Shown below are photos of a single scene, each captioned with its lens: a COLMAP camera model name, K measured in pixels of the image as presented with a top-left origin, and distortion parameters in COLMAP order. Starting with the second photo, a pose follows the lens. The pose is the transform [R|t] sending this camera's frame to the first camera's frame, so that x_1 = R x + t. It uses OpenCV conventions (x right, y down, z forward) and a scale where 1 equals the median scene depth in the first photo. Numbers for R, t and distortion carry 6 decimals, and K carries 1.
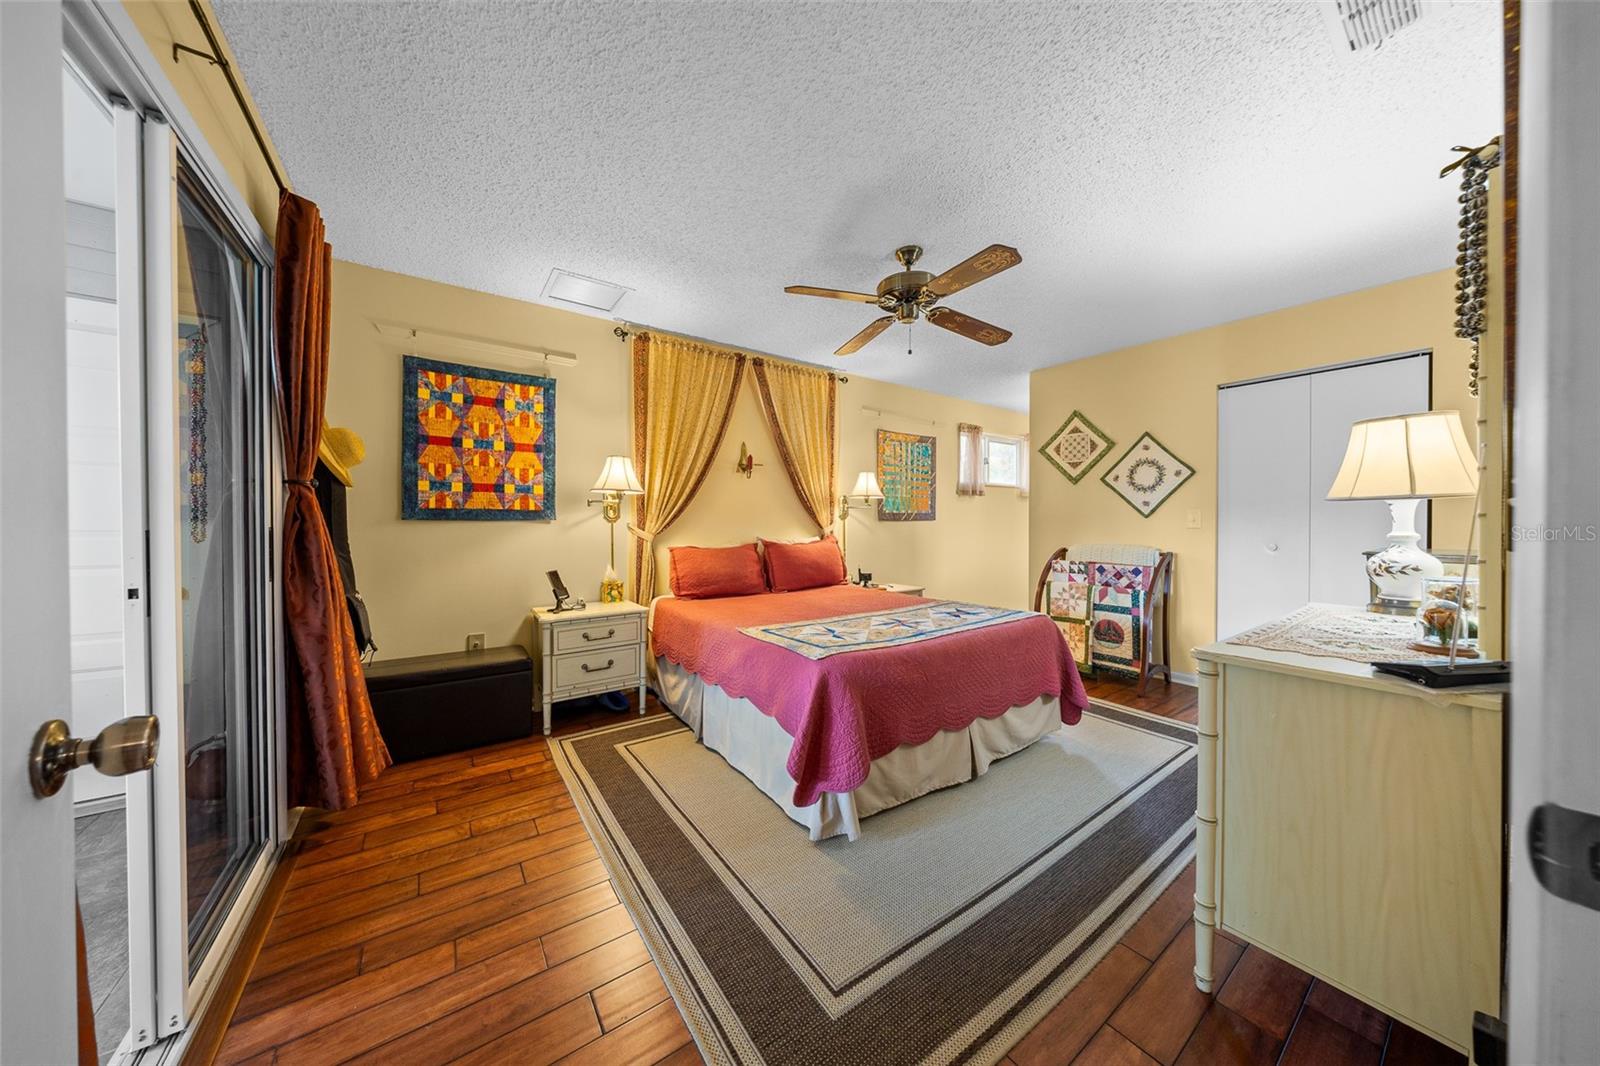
lens RADIAL K [[502.7, 0, 801.8], [0, 502.7, 532.0], [0, 0, 1]] dist [-0.004904, 0.000190]
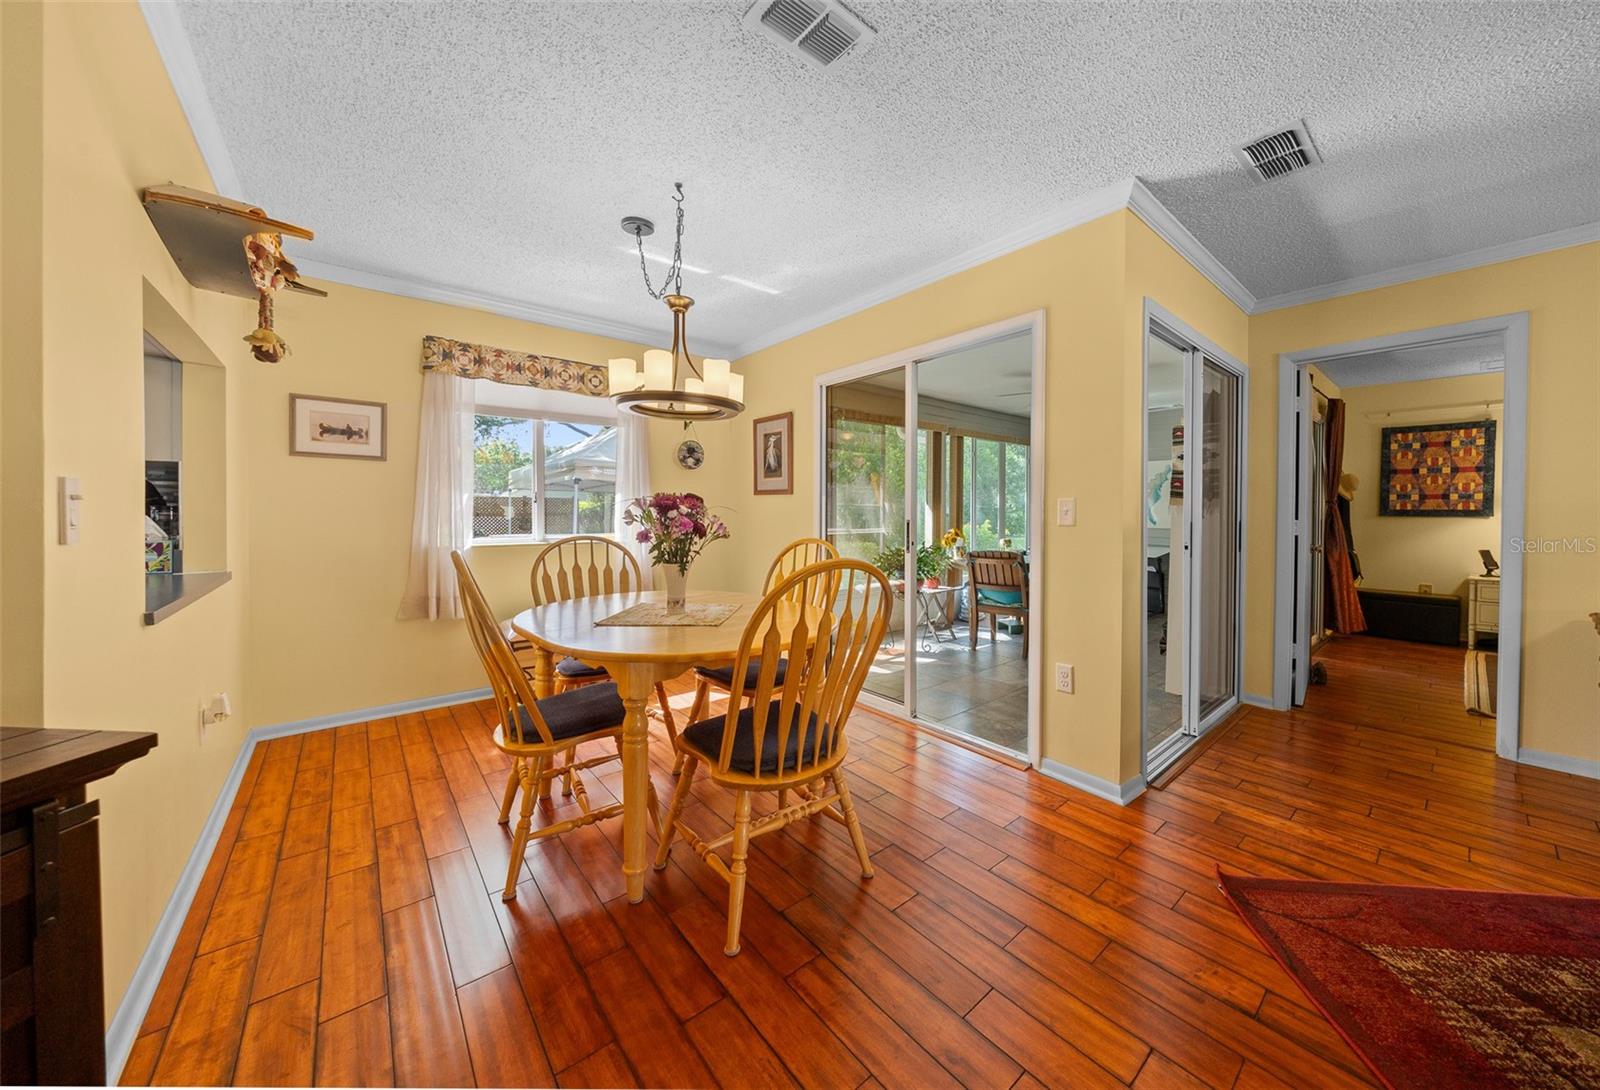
lens RADIAL K [[564.4, 0, 831.9], [0, 564.4, 517.9], [0, 0, 1]] dist [-0.003013, -0.000225]
pose [[0.087050, 0.012738, -0.996123, 1.066526], [-0.016406, 0.999801, 0.011351, -0.007380], [0.996069, 0.015355, 0.087242, -1.165248]]
